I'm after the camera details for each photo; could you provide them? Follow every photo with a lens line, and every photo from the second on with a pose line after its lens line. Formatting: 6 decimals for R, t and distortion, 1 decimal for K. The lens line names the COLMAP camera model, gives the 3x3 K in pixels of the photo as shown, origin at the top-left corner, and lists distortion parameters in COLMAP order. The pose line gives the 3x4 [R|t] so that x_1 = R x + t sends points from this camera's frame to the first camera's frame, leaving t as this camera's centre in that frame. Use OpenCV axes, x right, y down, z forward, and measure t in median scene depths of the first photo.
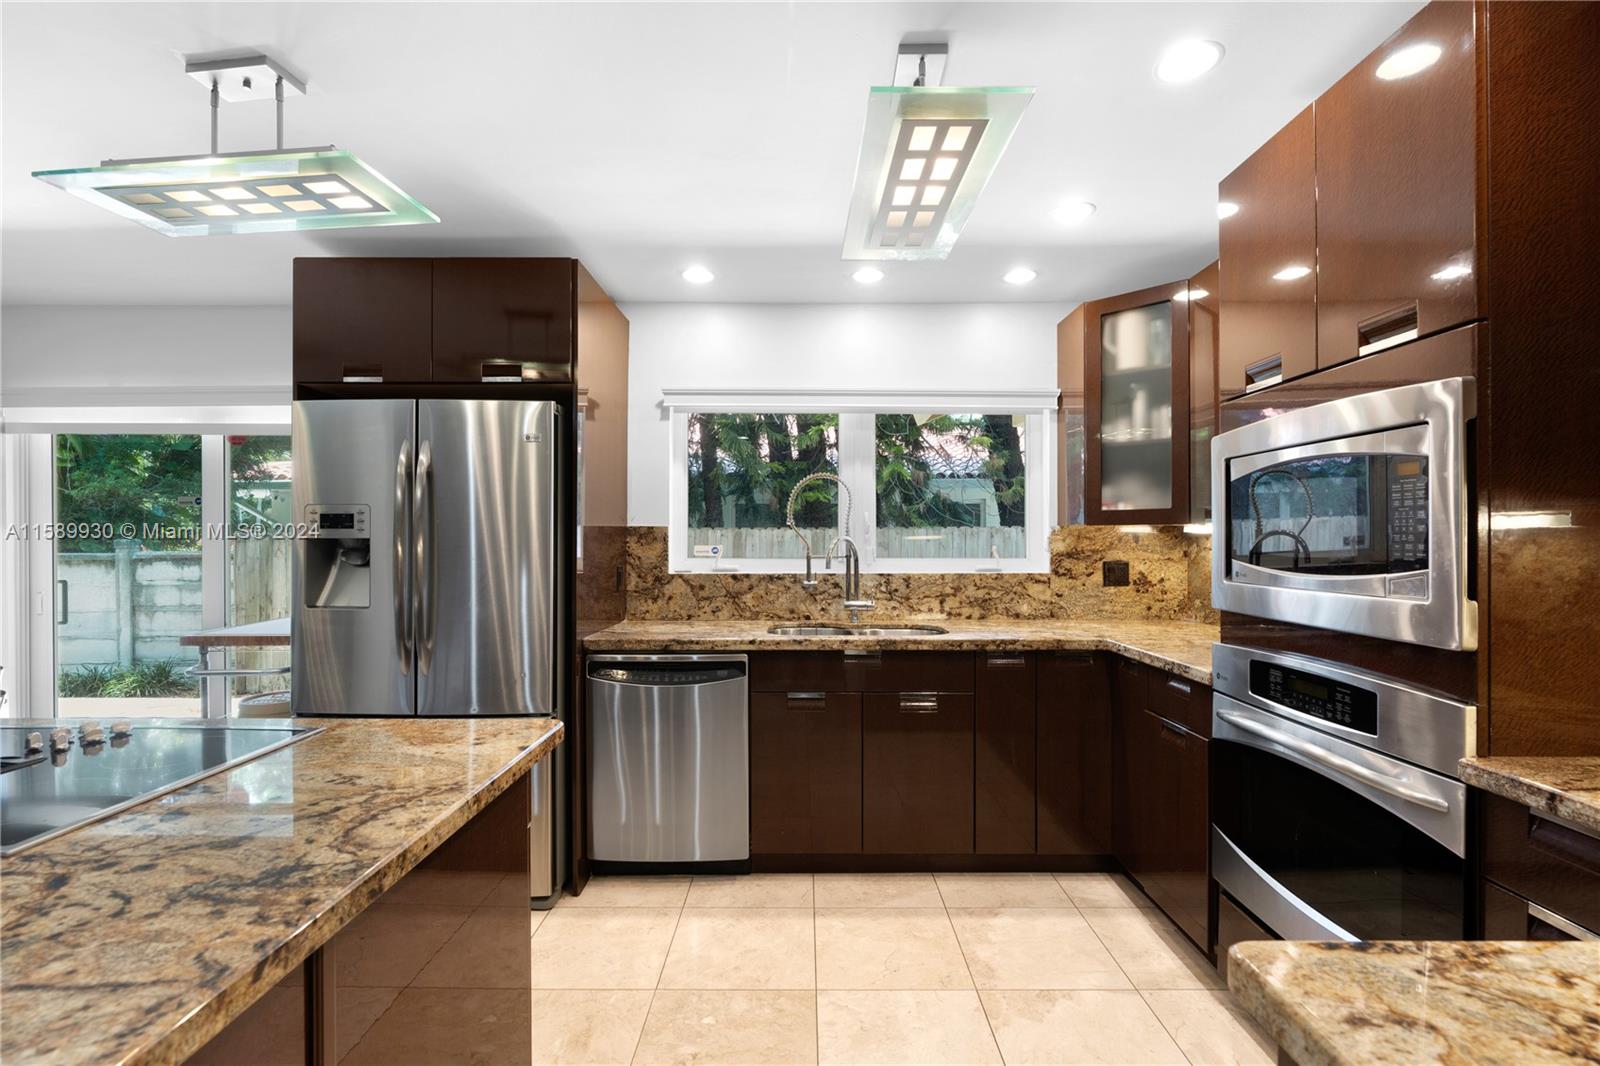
lens RADIAL K [[717.2, 0, 803.8], [0, 717.2, 537.0], [0, 0, 1]] dist [-0.011578, 0.003048]
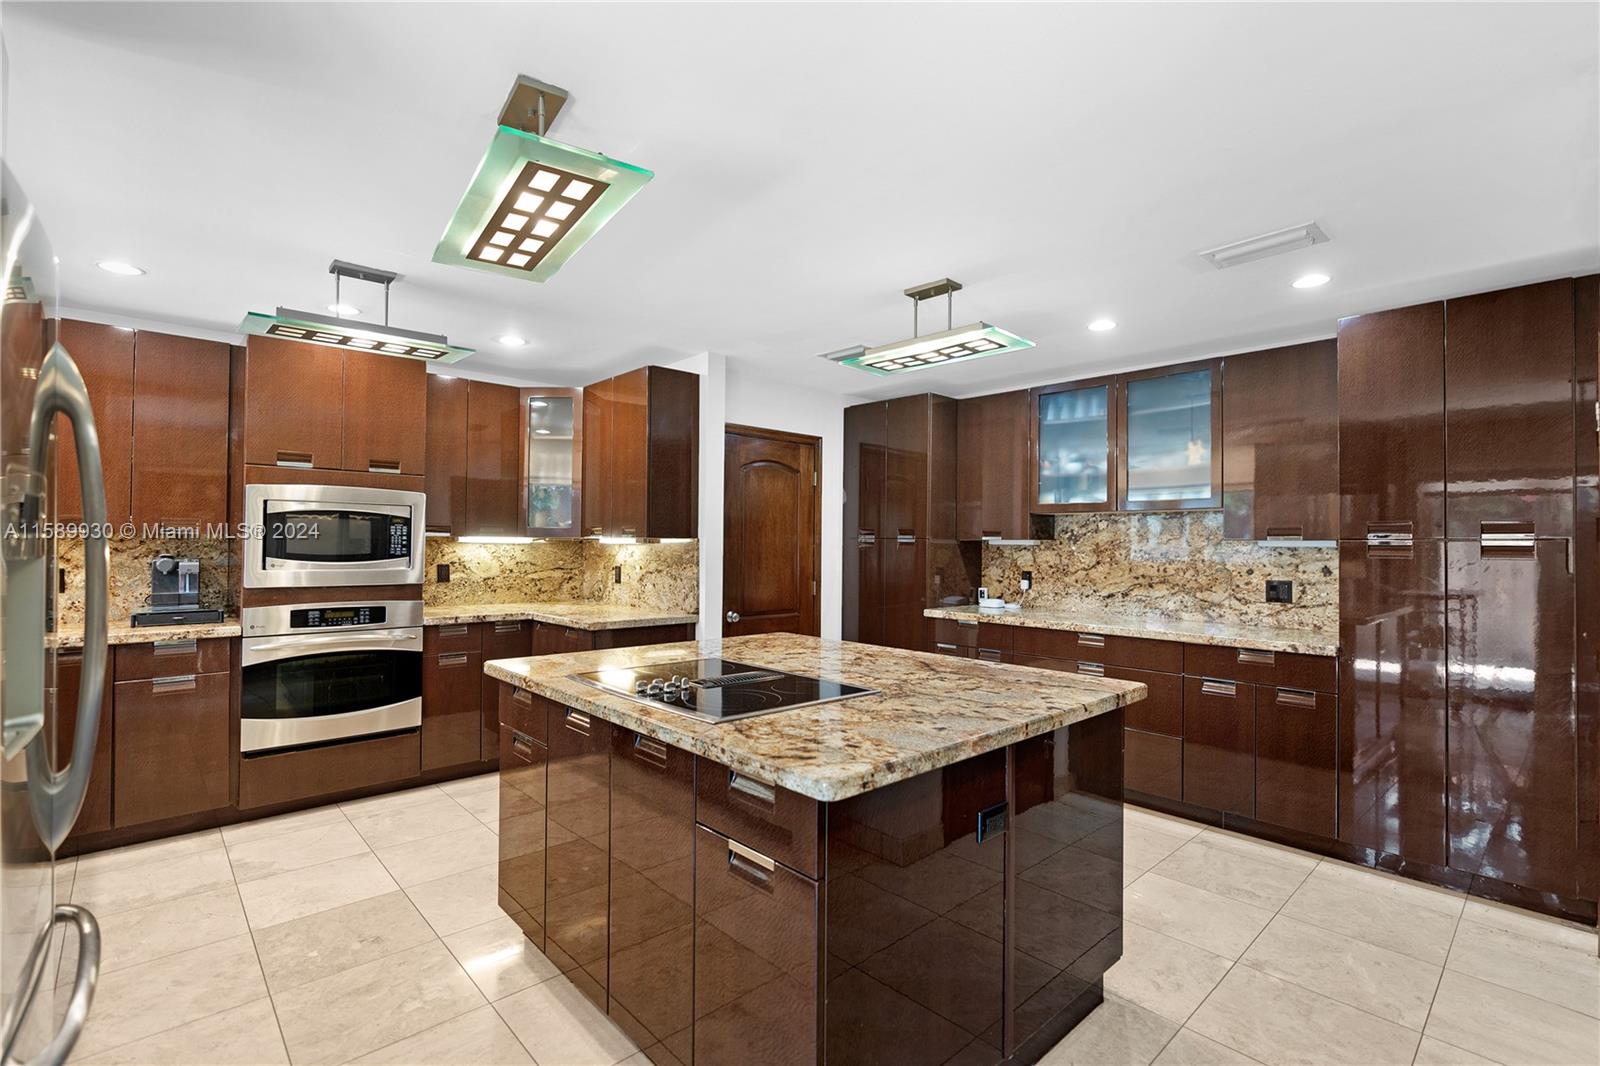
lens RADIAL K [[717.2, 0, 798.5], [0, 717.2, 535.7], [0, 0, 1]] dist [-0.011578, 0.003048]
pose [[-0.678522, 0.002251, 0.734576, -1.830097], [-0.010270, 0.999869, -0.012550, -0.015648], [-0.734508, -0.016060, -0.678410, 1.438967]]
